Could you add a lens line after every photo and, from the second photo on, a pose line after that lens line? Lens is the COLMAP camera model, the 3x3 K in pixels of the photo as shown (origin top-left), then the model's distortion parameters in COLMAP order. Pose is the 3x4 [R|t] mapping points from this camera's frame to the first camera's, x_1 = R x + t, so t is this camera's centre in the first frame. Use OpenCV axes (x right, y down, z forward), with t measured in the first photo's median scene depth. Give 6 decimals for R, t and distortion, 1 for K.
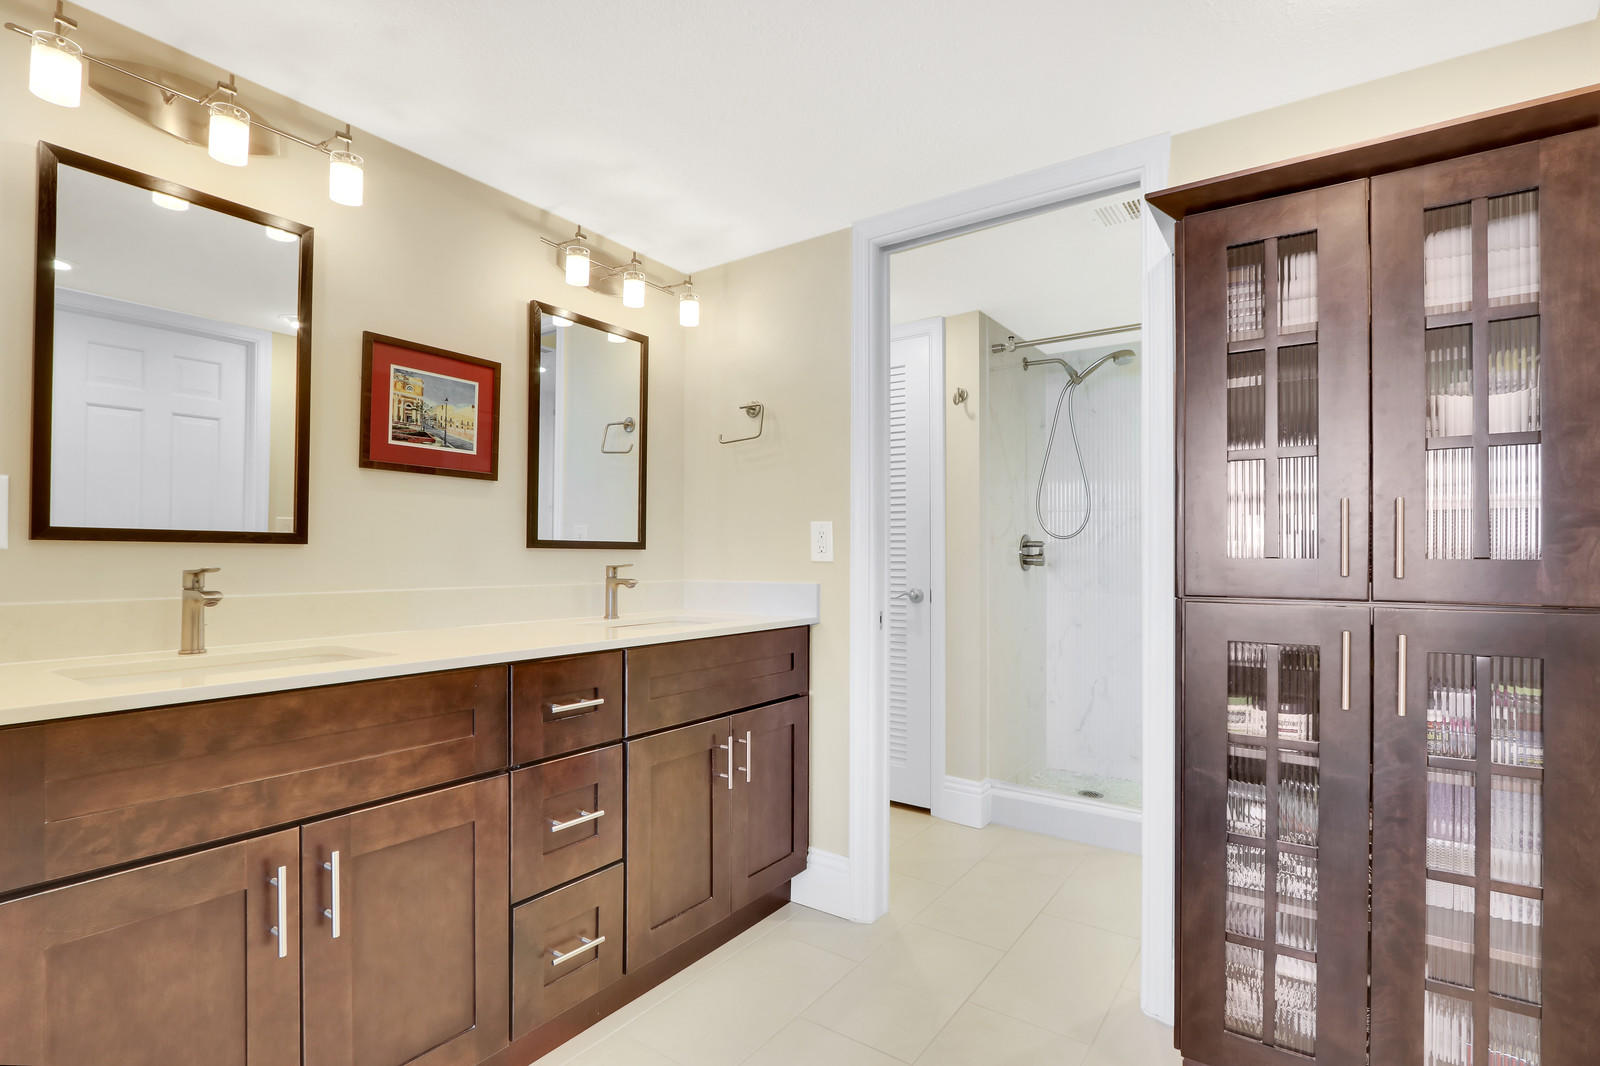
lens RADIAL K [[758.8, 0, 797.1], [0, 758.8, 541.7], [0, 0, 1]] dist [-0.013607, -0.000443]
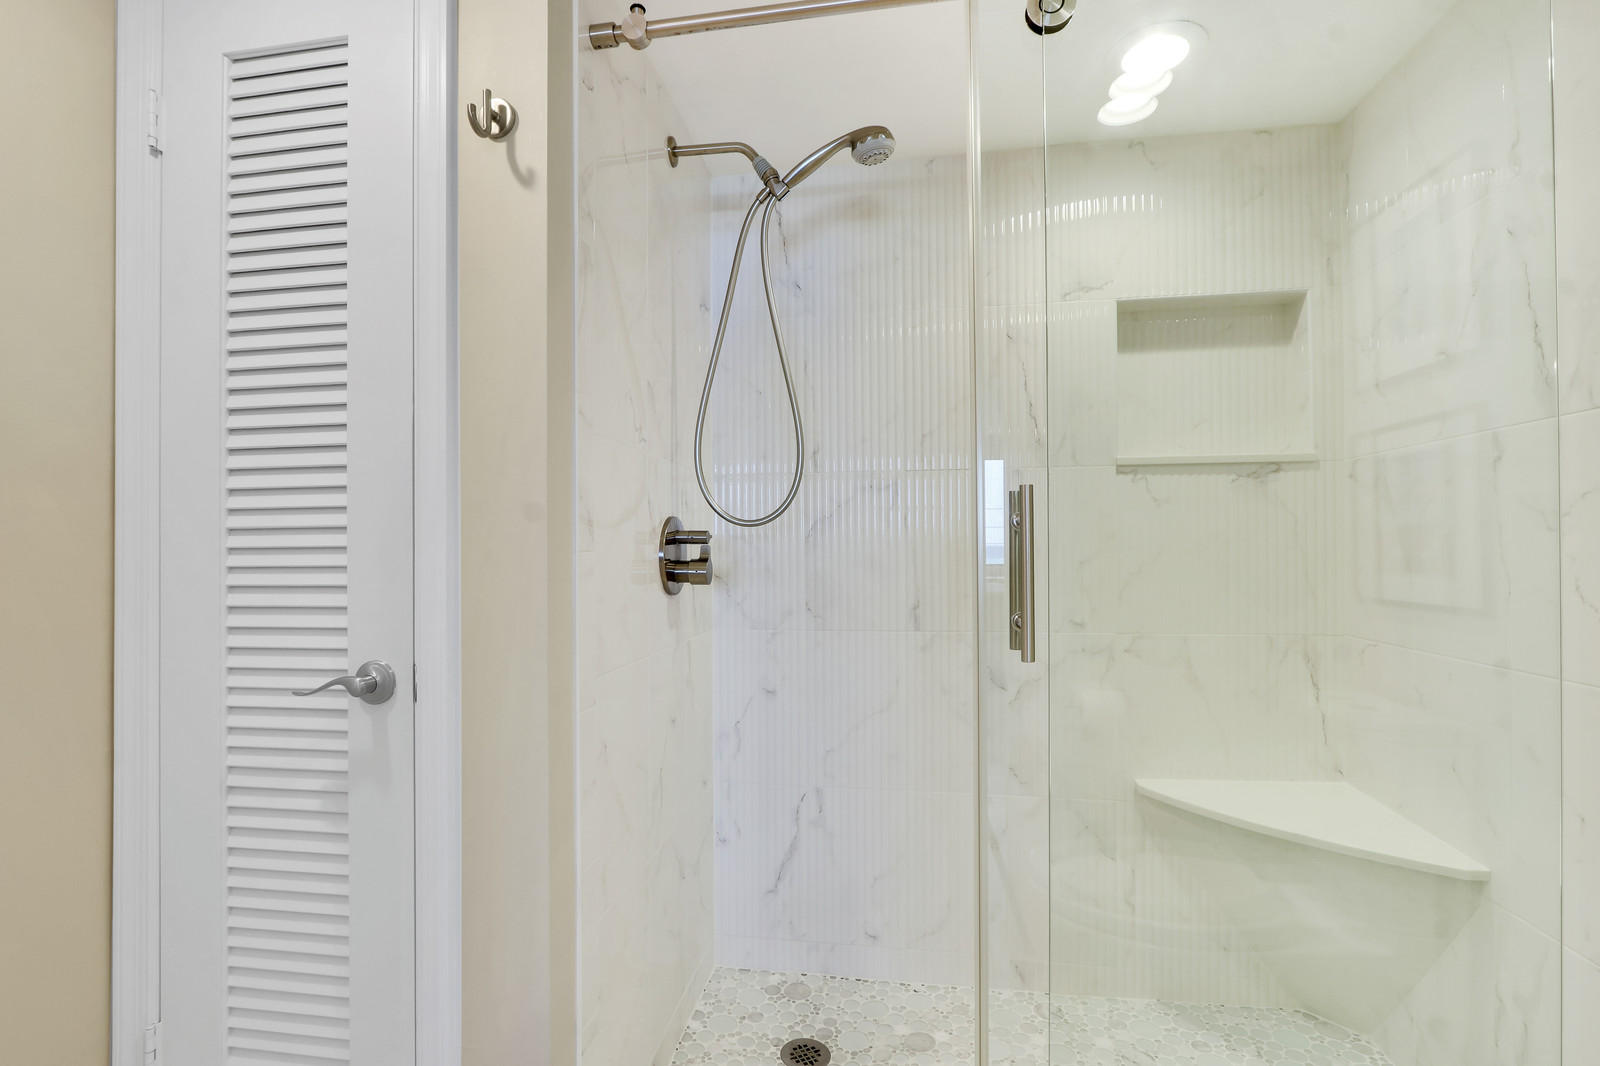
lens RADIAL K [[758.8, 0, 791.0], [0, 758.8, 535.8], [0, 0, 1]] dist [-0.013607, -0.000443]
pose [[0.900344, -0.001469, 0.435177, 0.168133], [0.004728, 0.999968, -0.006407, 0.005668], [-0.435153, 0.007826, 0.900322, 0.561633]]
